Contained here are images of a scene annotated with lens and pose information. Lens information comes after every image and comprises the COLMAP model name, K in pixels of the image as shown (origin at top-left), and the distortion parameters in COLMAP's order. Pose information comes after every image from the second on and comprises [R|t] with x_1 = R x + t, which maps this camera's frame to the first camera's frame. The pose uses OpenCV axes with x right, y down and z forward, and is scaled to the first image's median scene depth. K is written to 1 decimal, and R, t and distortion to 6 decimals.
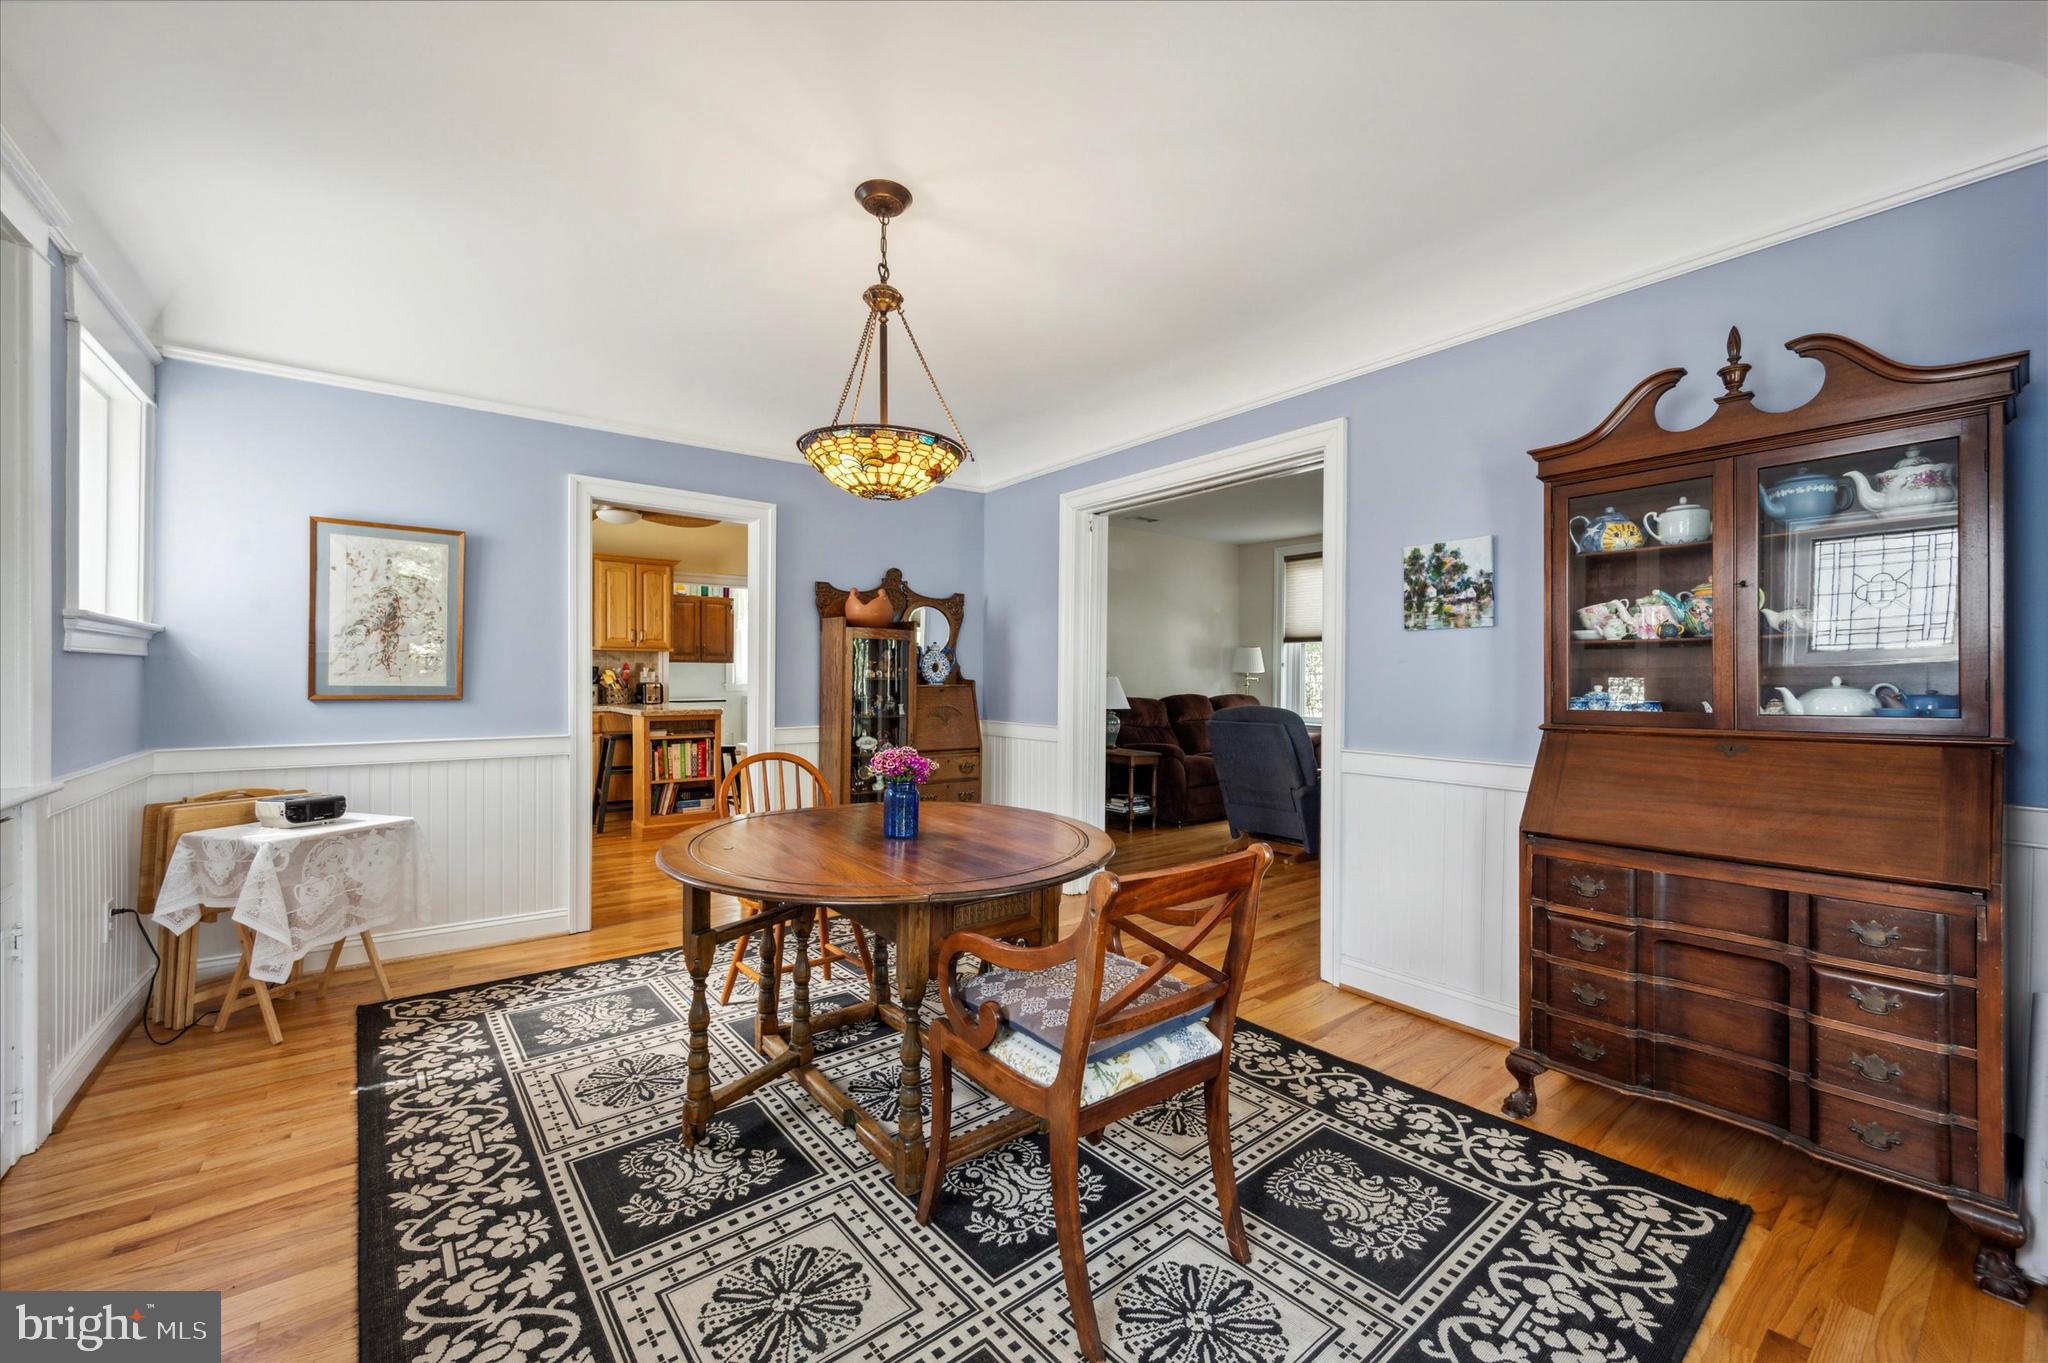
lens RADIAL K [[810.4, 0, 1032.7], [0, 810.4, 683.9], [0, 0, 1]] dist [-0.003285, -0.000068]
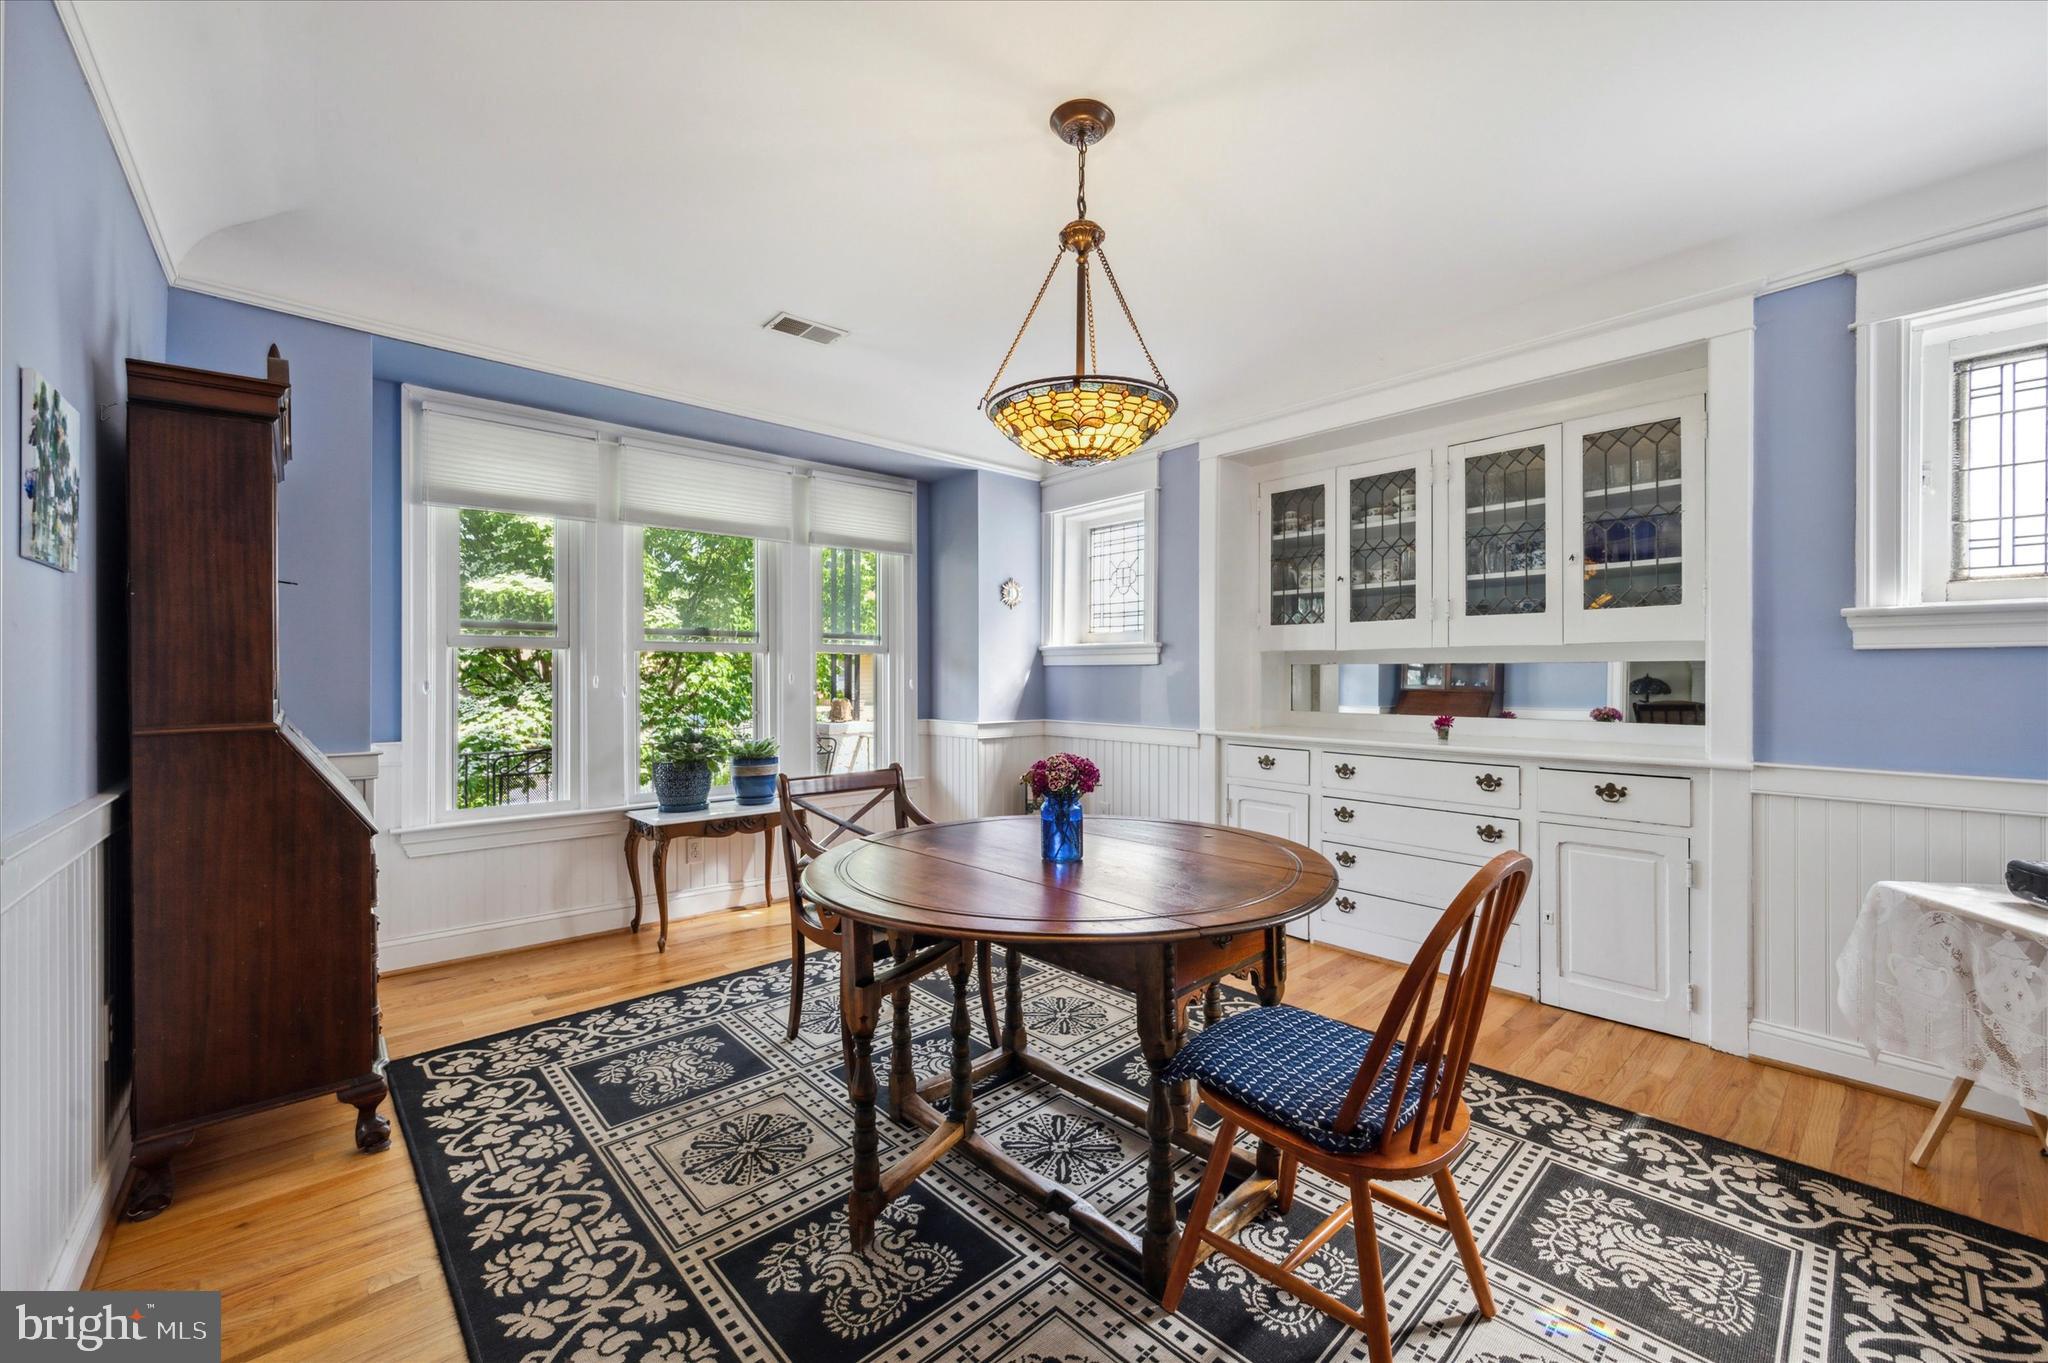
lens RADIAL K [[810.4, 0, 1026.6], [0, 810.4, 674.6], [0, 0, 1]] dist [-0.003285, -0.000068]
pose [[-0.998417, -0.003516, -0.056134, -0.085325], [-0.004115, 0.999936, 0.010552, -0.012956], [0.056093, 0.010766, -0.998367, 2.027365]]
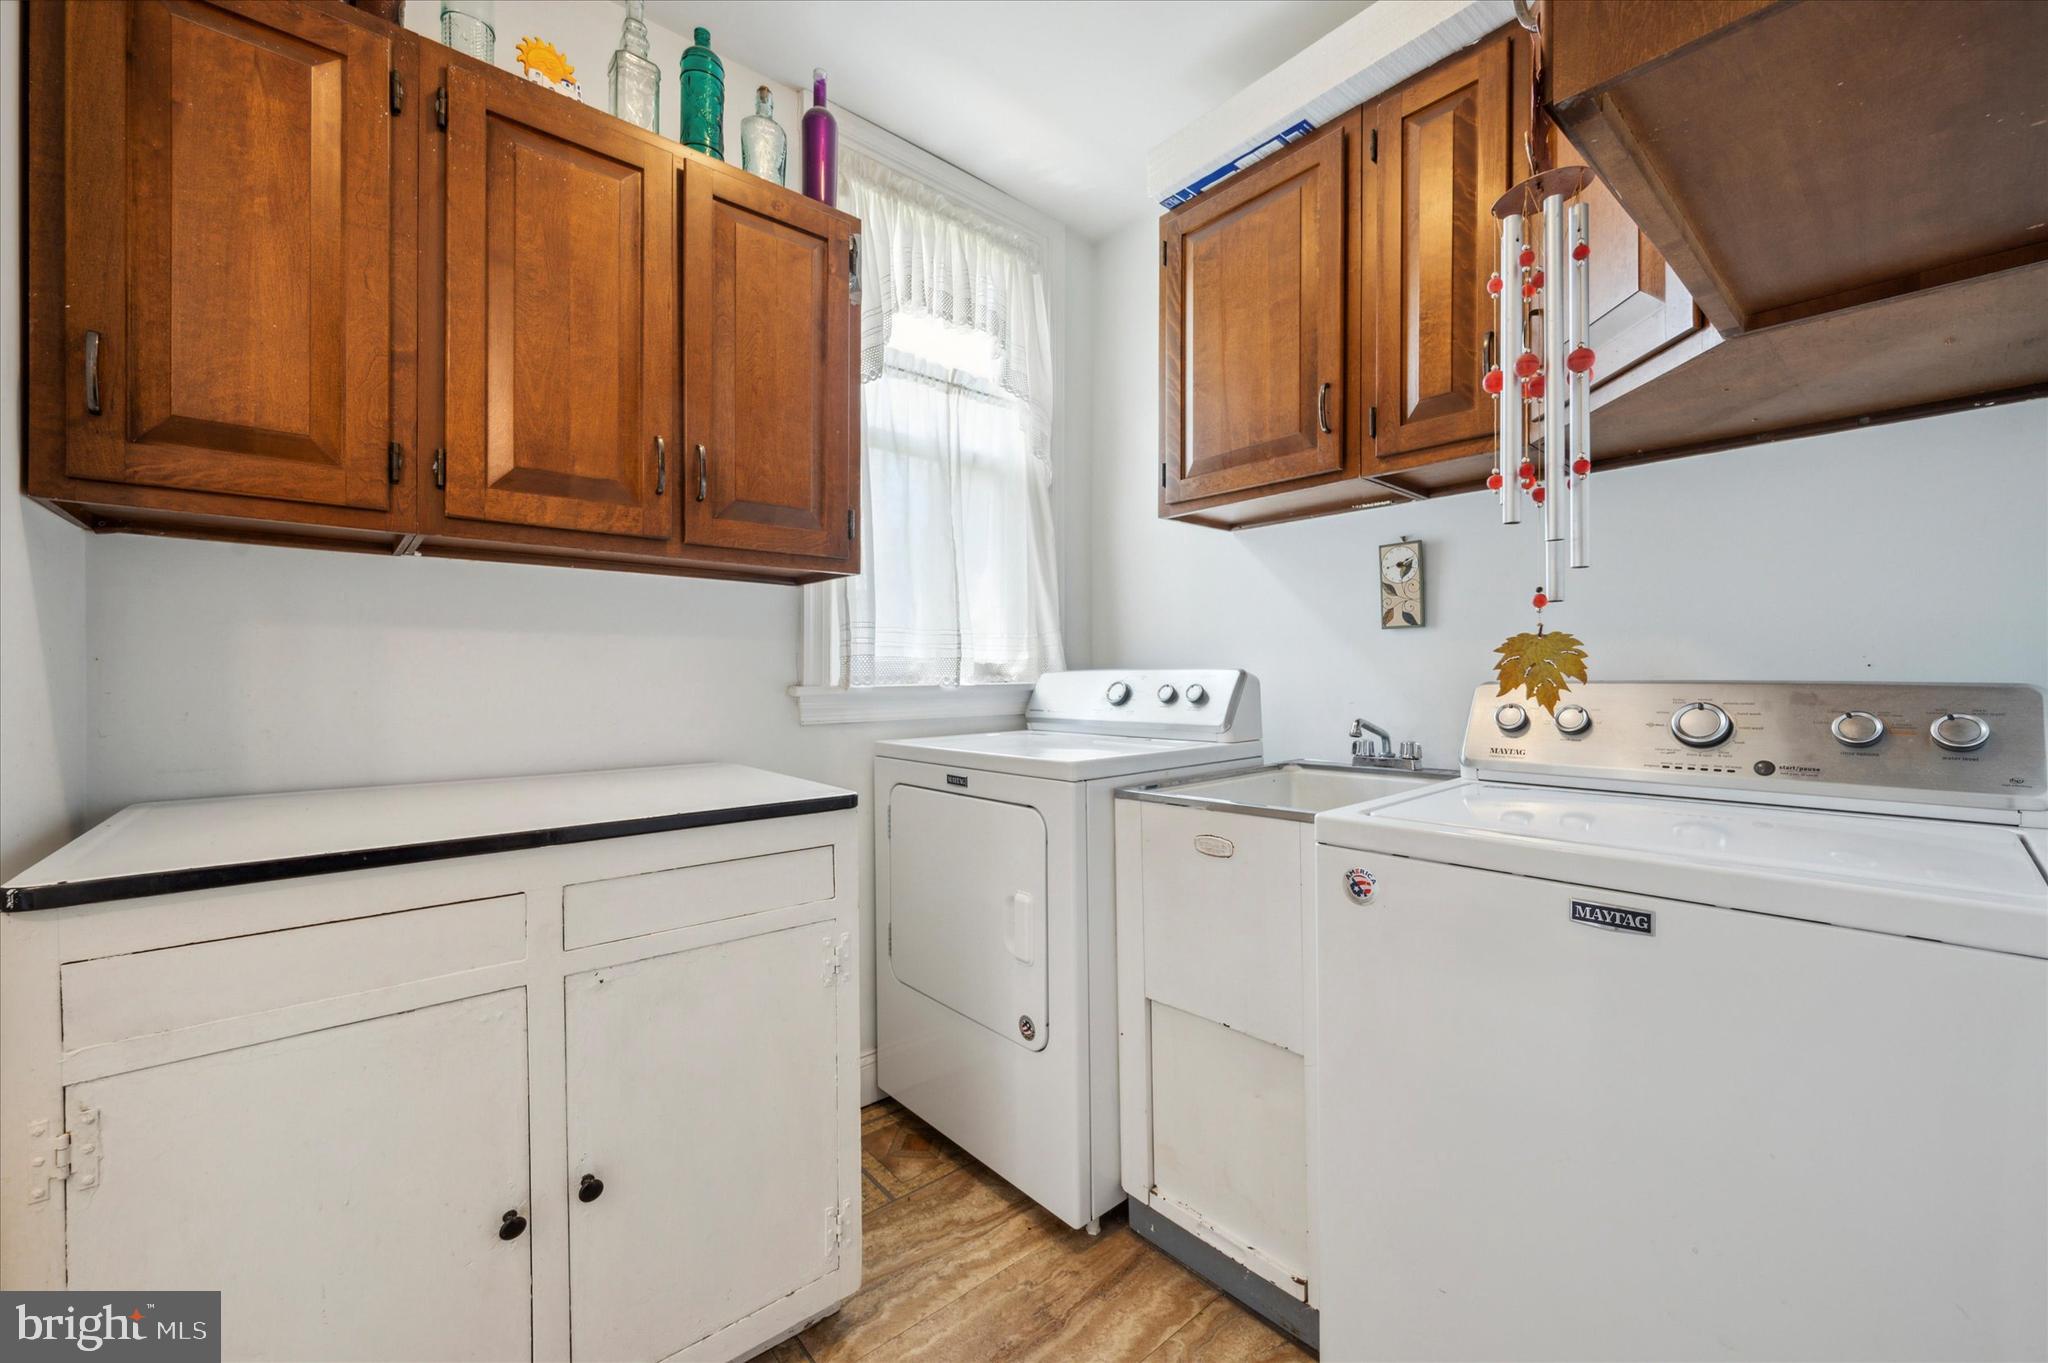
lens RADIAL K [[810.4, 0, 1023.8], [0, 810.4, 683.9], [0, 0, 1]] dist [-0.003285, -0.000068]
pose [[0.999711, -0.007075, 0.022994, -1.467940], [0.007281, 0.999934, -0.008912, 0.004350], [-0.022929, 0.009077, 0.999696, 3.560598]]
